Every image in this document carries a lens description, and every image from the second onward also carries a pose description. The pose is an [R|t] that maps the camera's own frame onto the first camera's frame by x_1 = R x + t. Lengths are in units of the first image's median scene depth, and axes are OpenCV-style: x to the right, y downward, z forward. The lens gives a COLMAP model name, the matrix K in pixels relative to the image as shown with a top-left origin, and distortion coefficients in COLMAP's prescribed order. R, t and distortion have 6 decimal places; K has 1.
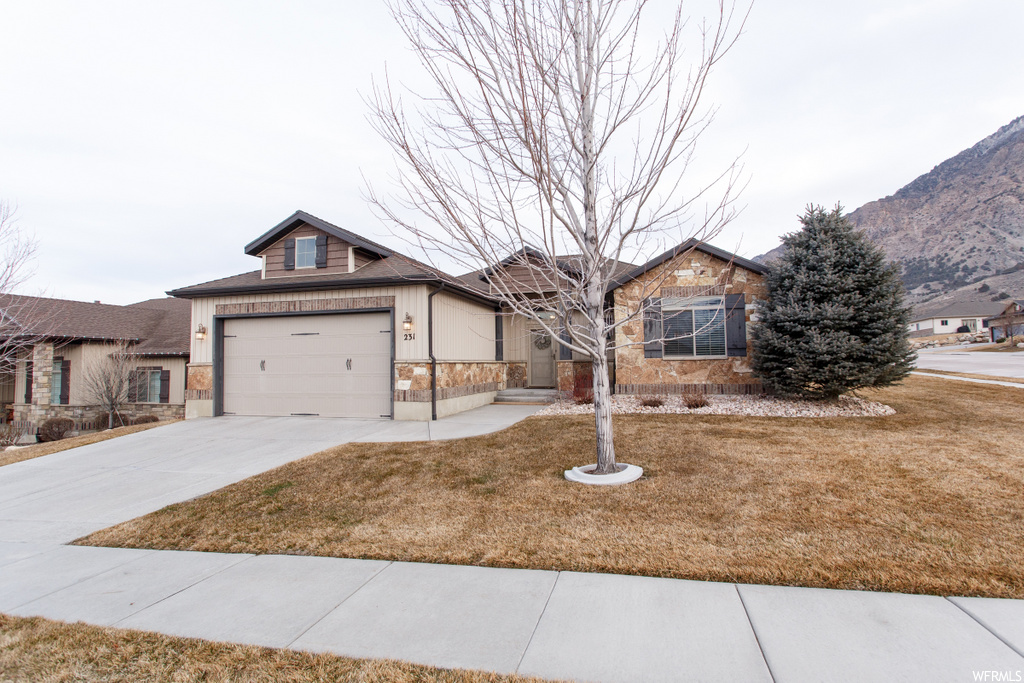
lens RADIAL K [[496.8, 0, 512.0], [0, 496.8, 341.5], [0, 0, 1]] dist [-0.000716, 0.000013]
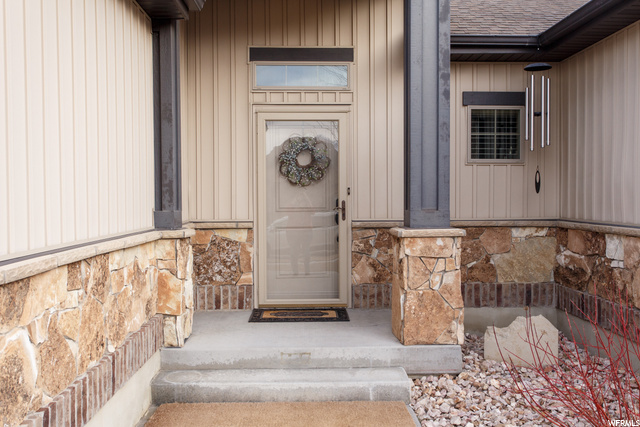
lens RADIAL K [[598.1, 0, 320.0], [0, 598.1, 213.5], [0, 0, 1]] dist [0.000348, 0.000050]
pose [[0.953804, 0.001261, 0.300426, -0.056611], [-0.020957, 0.997835, 0.062347, 0.013155], [-0.299697, -0.065762, 0.951765, 0.885572]]
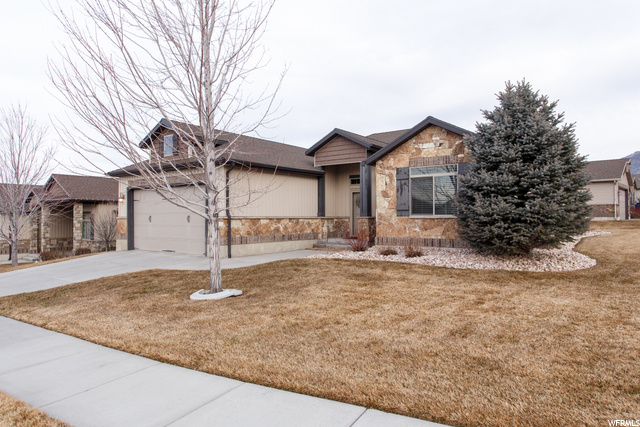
lens RADIAL K [[417.4, 0, 320.0], [0, 417.4, 213.5], [0, 0, 1]] dist [-0.001536, -0.000269]
pose [[0.932942, 0.007052, -0.359957, 0.478520], [0.006884, 0.999276, 0.037418, -0.014632], [0.359961, -0.037387, 0.932218, -0.037462]]
